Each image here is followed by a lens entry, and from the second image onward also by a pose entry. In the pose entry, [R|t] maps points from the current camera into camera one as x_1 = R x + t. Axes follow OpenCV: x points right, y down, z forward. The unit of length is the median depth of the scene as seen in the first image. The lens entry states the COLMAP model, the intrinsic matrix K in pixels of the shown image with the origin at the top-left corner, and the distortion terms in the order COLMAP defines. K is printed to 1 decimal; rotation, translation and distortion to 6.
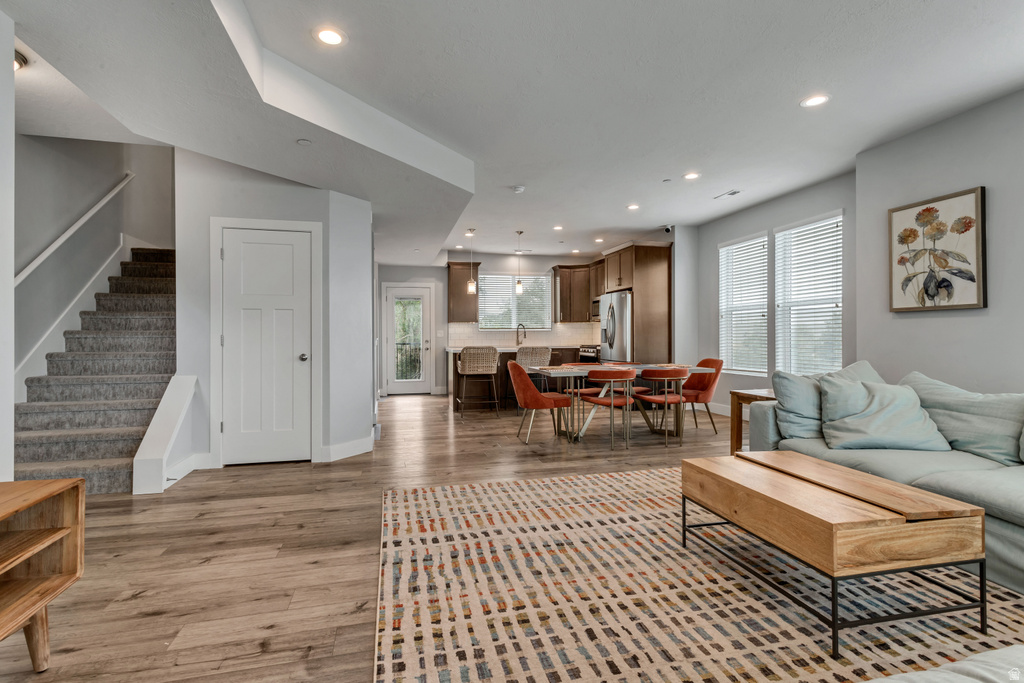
lens RADIAL K [[518.7, 0, 514.7], [0, 518.7, 335.2], [0, 0, 1]] dist [0.000878, -0.000397]
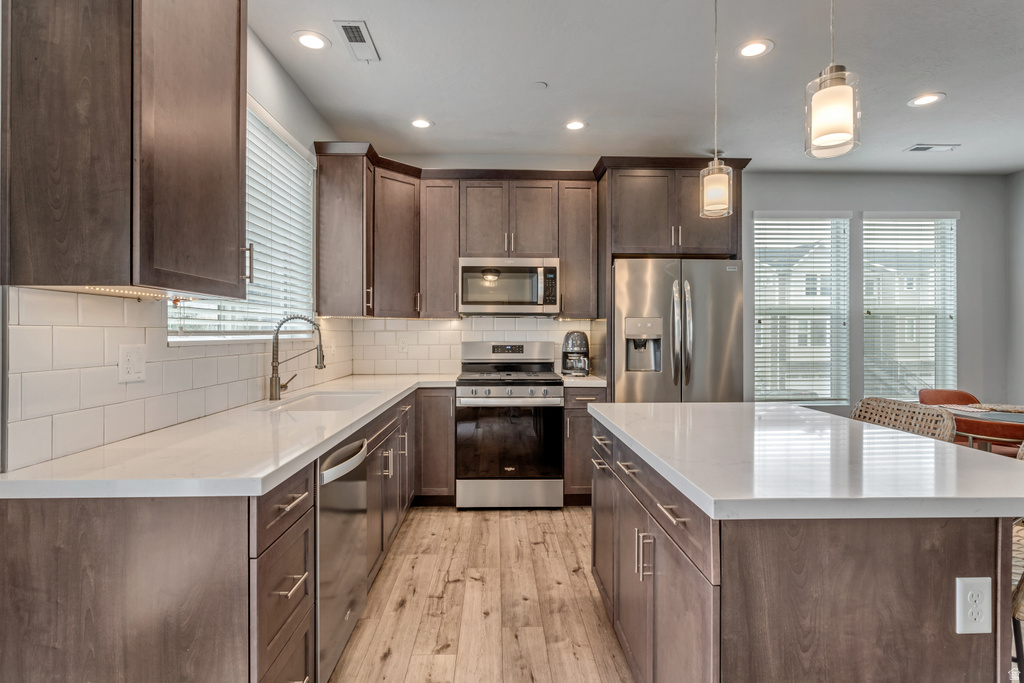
lens RADIAL K [[518.7, 0, 514.7], [0, 518.7, 335.2], [0, 0, 1]] dist [0.000878, -0.000397]
pose [[0.209220, 0.001292, 0.977868, -0.241839], [-0.004241, 0.999991, -0.000414, -0.012724], [-0.977859, -0.004061, 0.209224, 0.910557]]
